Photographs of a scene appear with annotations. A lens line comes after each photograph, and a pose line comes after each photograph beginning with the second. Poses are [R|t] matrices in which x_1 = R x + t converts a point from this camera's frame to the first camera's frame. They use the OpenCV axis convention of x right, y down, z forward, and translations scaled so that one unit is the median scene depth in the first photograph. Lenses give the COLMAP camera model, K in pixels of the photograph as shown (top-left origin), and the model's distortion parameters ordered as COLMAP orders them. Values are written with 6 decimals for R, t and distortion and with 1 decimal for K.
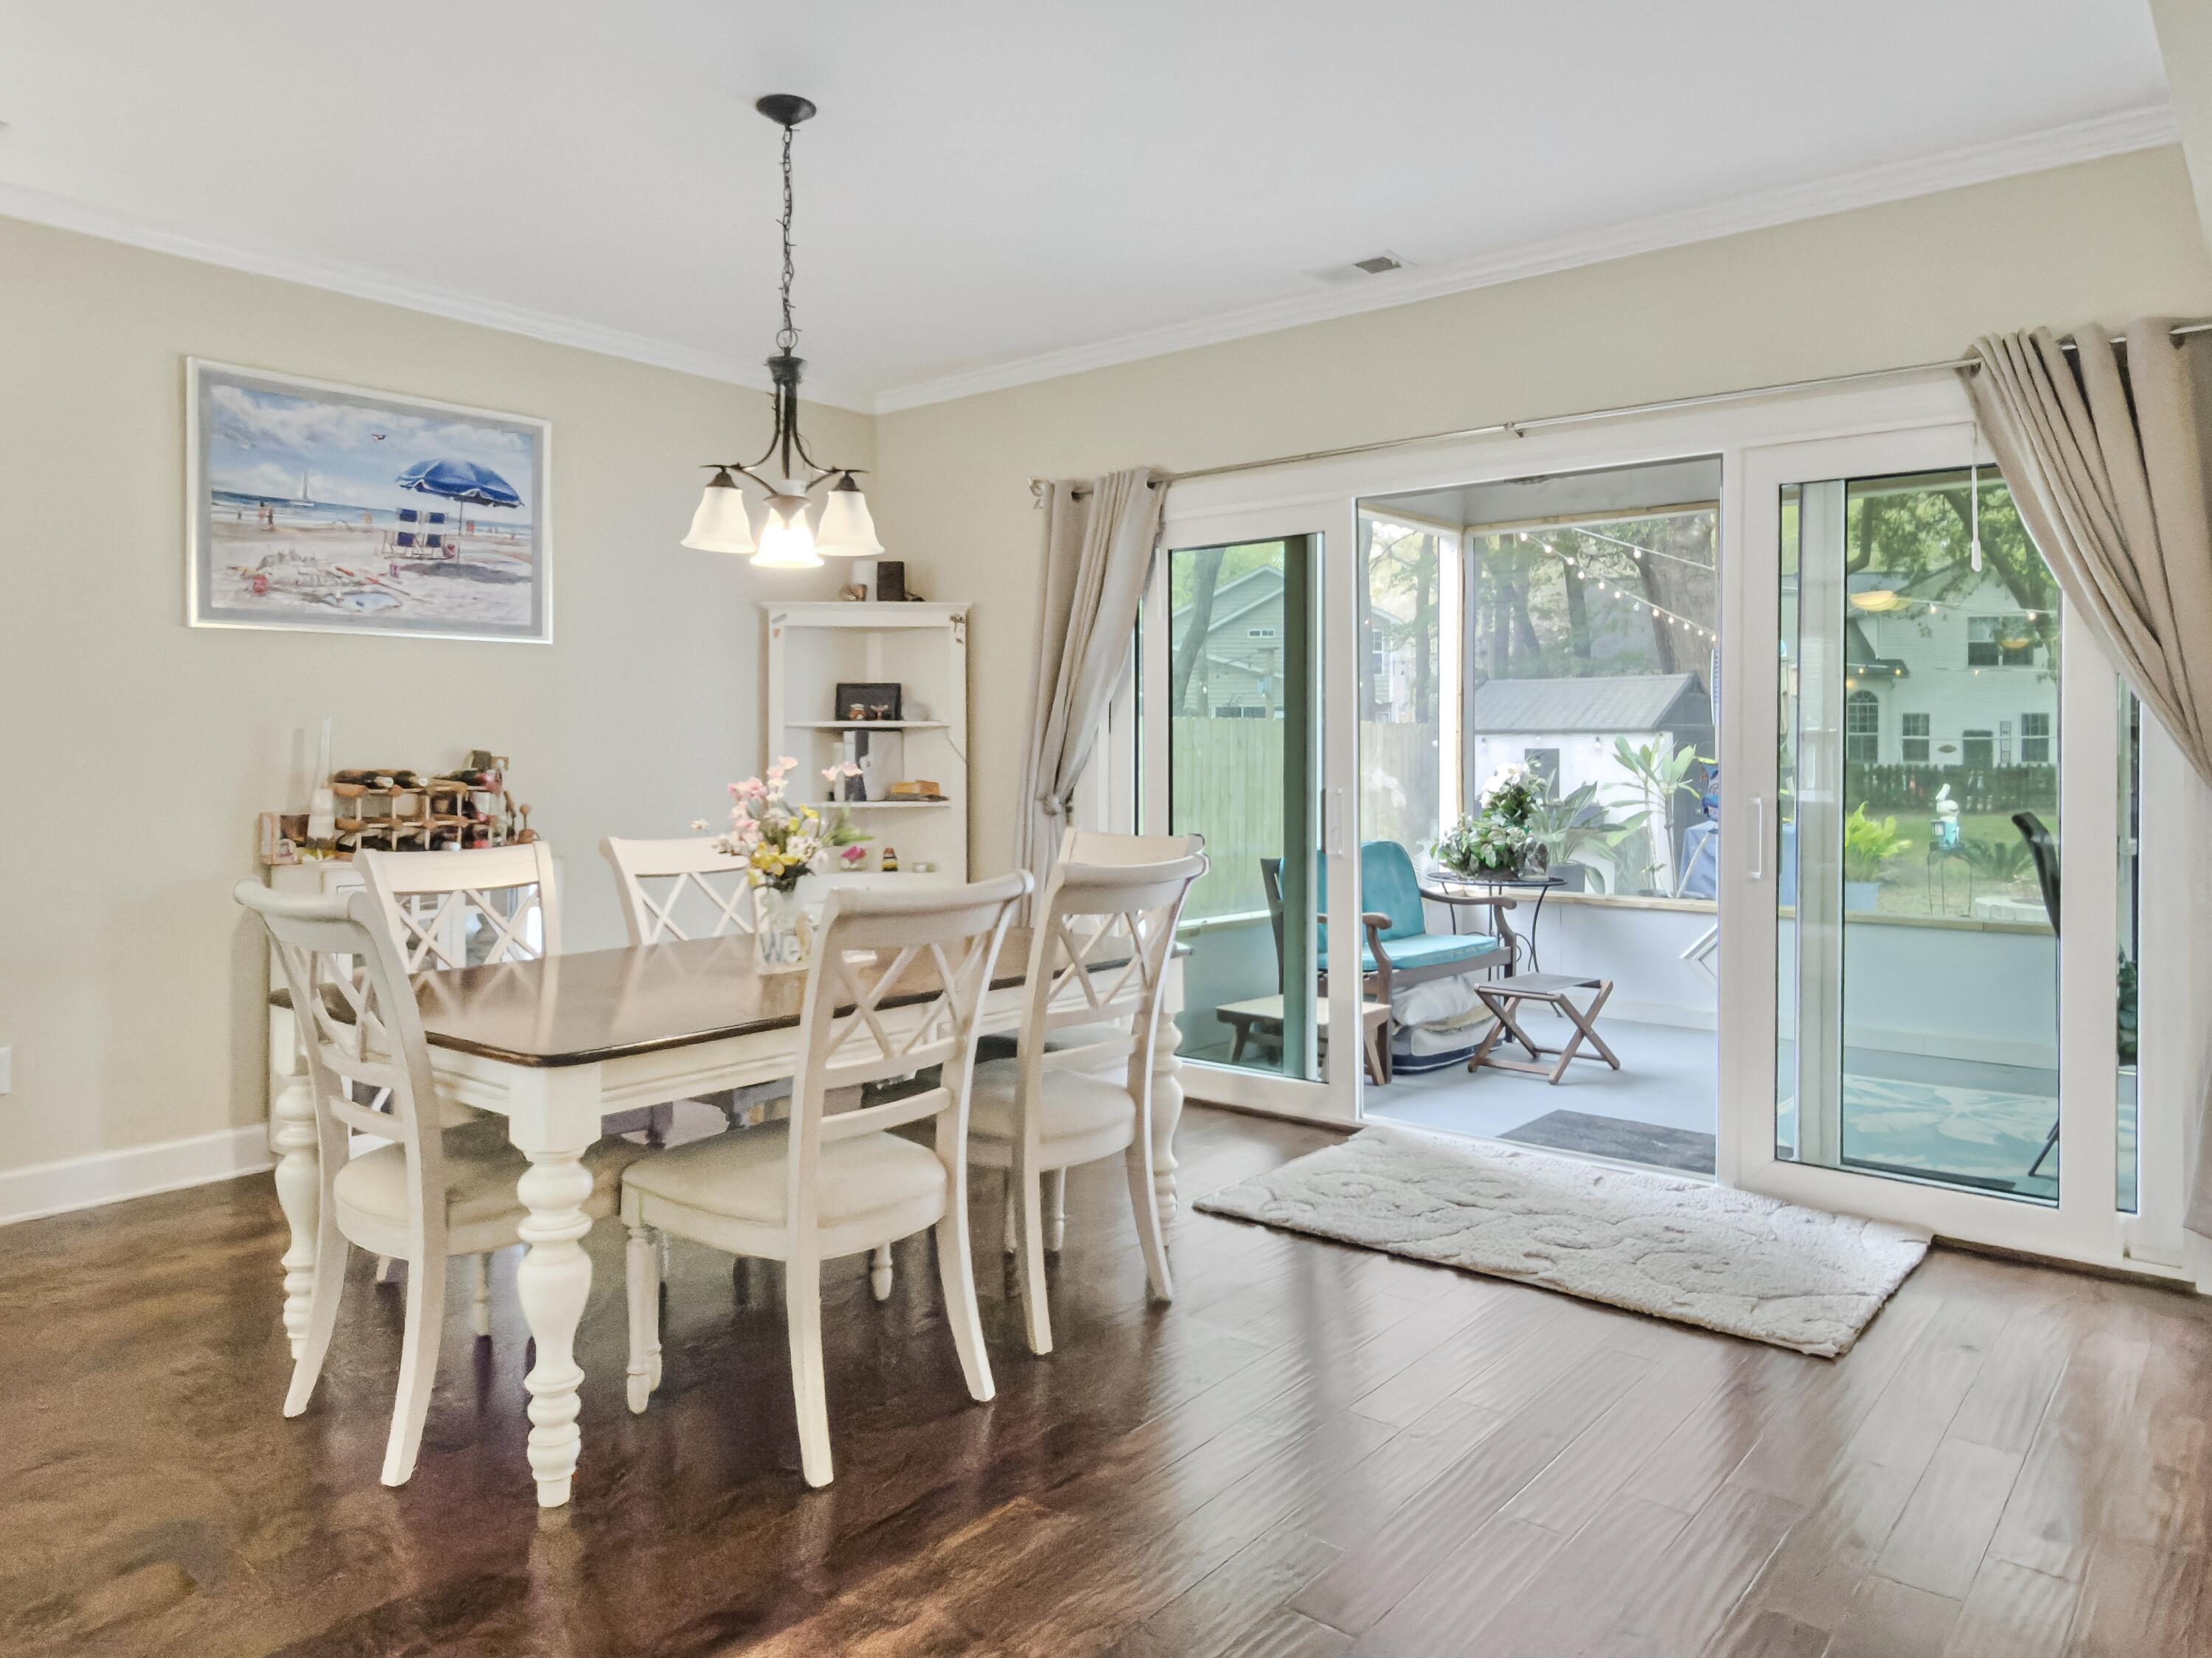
lens RADIAL K [[1502.9, 0, 1108.7], [0, 1502.9, 768.6], [0, 0, 1]] dist [0.000868, -0.000319]
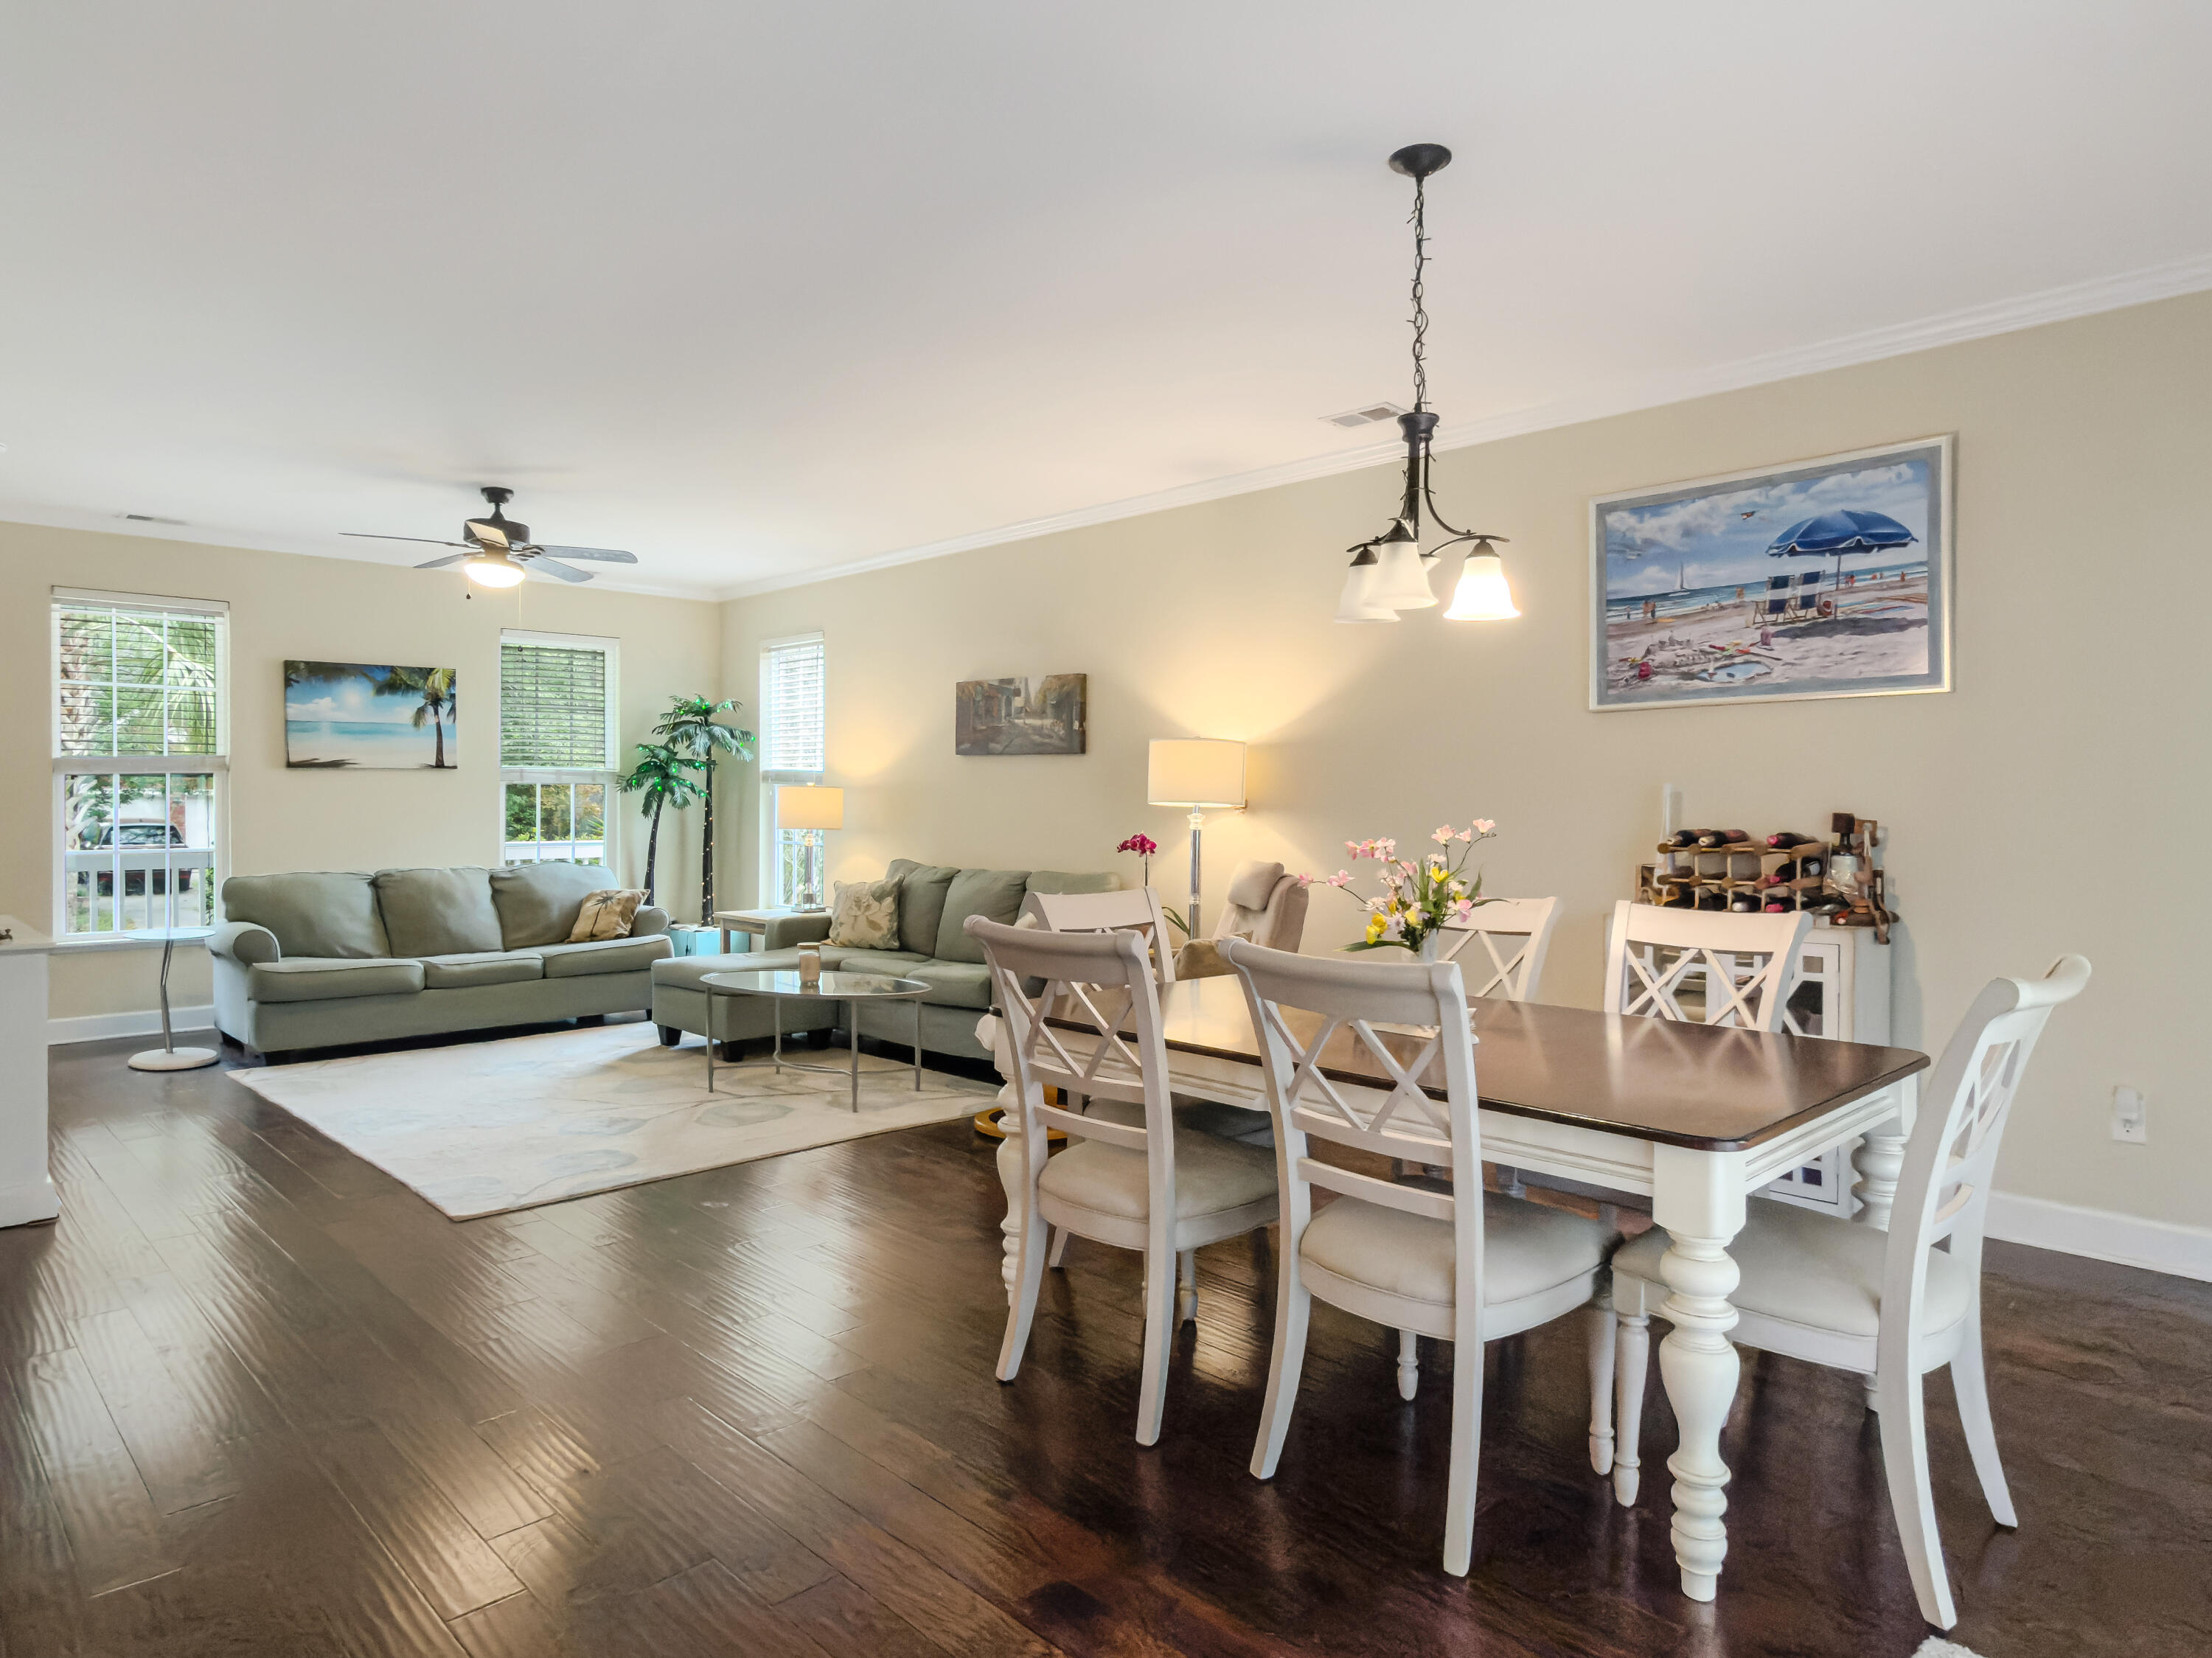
lens RADIAL K [[1338.6, 0, 1106.0], [0, 1338.6, 829.0], [0, 0, 1]] dist [-0.000348, 0.000954]
pose [[-0.126329, 0.019293, -0.991801, 0.497194], [-0.019348, 0.999573, 0.021909, -0.011826], [0.991800, 0.021957, -0.125902, 0.663017]]
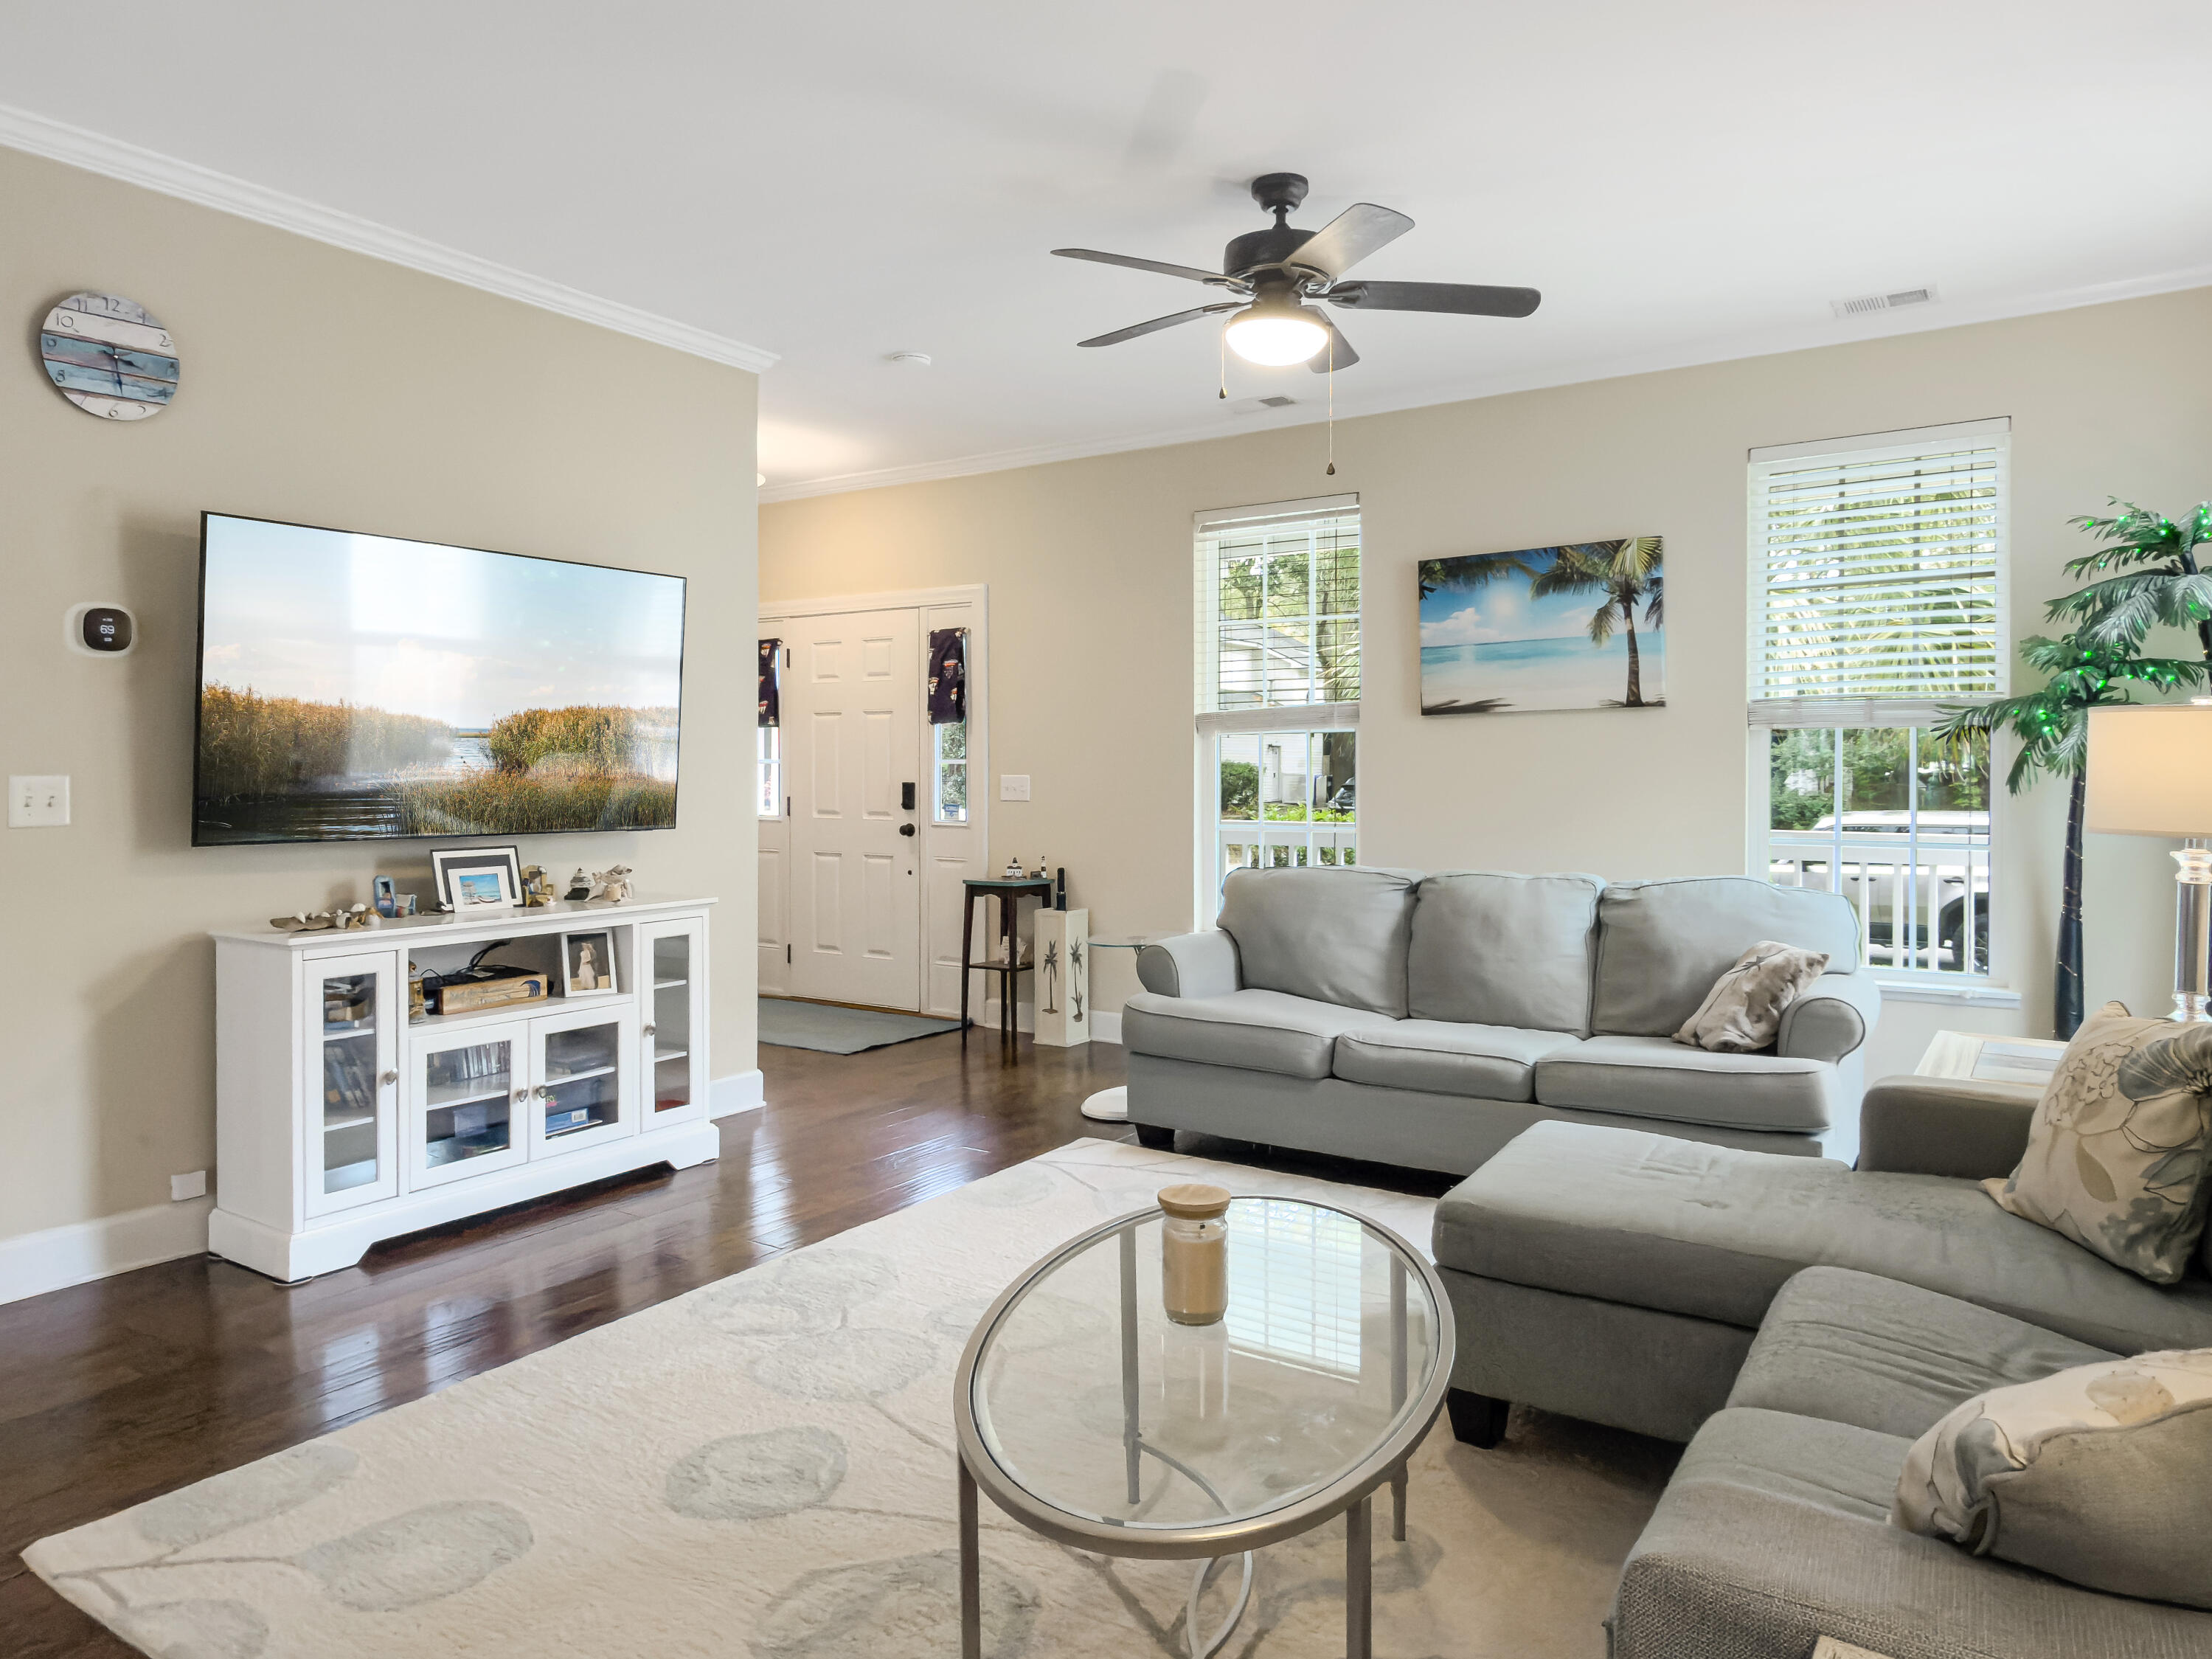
lens RADIAL K [[1436.5, 0, 1104.6], [0, 1436.5, 788.1], [0, 0, 1]] dist [0.020673, 0.000036]
pose [[-0.996246, 0.003046, -0.086518, -0.585737], [0.000506, 0.999569, 0.029365, -0.006267], [0.086570, 0.029211, -0.995817, 0.657721]]
